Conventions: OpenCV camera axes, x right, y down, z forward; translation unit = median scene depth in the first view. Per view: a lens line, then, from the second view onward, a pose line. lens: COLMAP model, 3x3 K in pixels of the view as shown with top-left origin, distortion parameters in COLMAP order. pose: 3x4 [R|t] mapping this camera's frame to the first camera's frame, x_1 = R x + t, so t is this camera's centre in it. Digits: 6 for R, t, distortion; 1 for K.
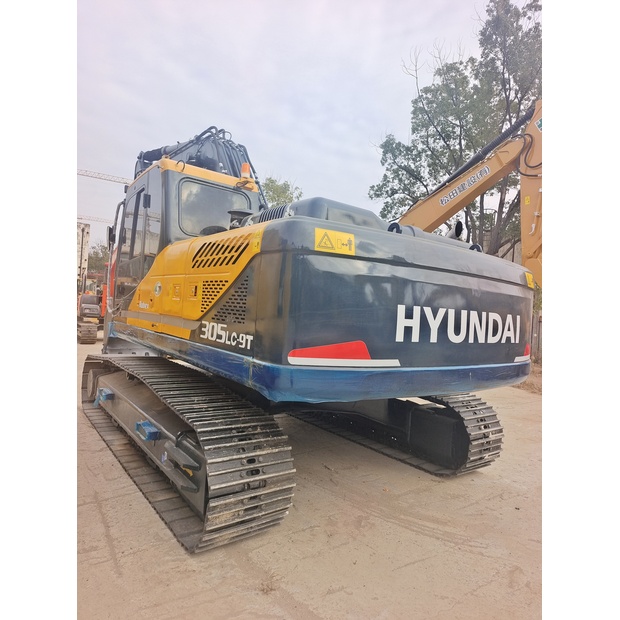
lens RADIAL K [[407.2, 0, 310.0], [0, 407.2, 310.0], [0, 0, 1]] dist [0.021747, -0.001889]
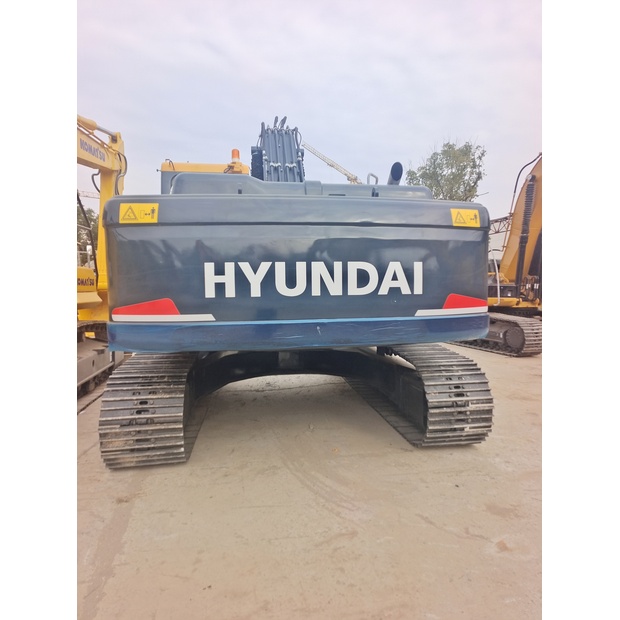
lens RADIAL K [[400.1, 0, 310.0], [0, 400.1, 310.0], [0, 0, 1]] dist [0.037984, 0.001933]
pose [[0.886304, -0.047128, -0.460699, 0.808962], [0.071391, 0.996821, 0.035373, 0.079761], [0.457568, -0.064241, 0.886851, 0.162163]]
